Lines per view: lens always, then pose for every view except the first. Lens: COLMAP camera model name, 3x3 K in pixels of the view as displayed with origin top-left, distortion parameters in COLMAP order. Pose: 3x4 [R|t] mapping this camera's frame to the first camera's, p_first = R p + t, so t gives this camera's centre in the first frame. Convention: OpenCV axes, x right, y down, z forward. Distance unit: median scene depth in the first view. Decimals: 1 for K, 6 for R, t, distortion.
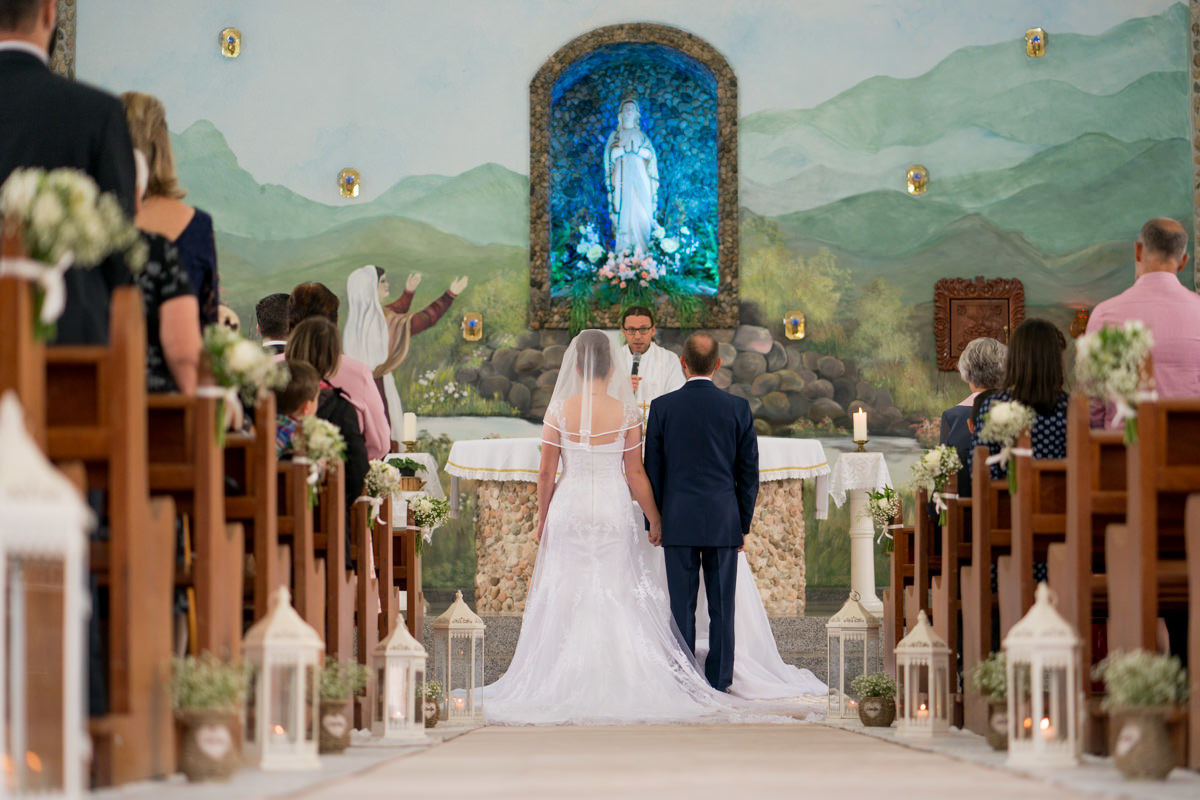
lens RADIAL K [[2943.3, 0, 599.3], [0, 2943.3, 399.8], [0, 0, 1]] dist [-0.458220, 0.000000]
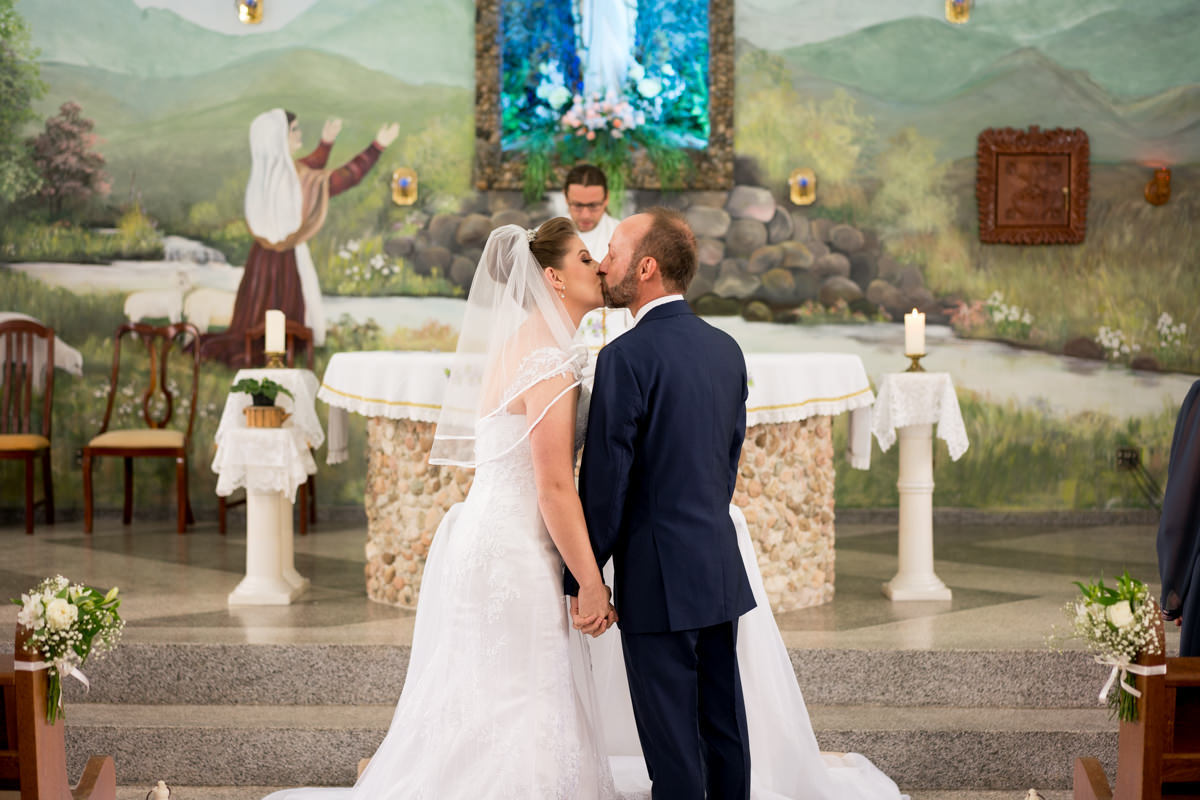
lens RADIAL K [[1950.5, 0, 597.6], [0, 1950.5, 397.8], [0, 0, 1]] dist [-0.038730, 0.000000]
pose [[0.999962, 0.005098, -0.007059, 0.014129], [-0.004470, 0.996253, 0.086377, -0.013465], [0.007473, -0.086342, 0.996238, 0.459441]]
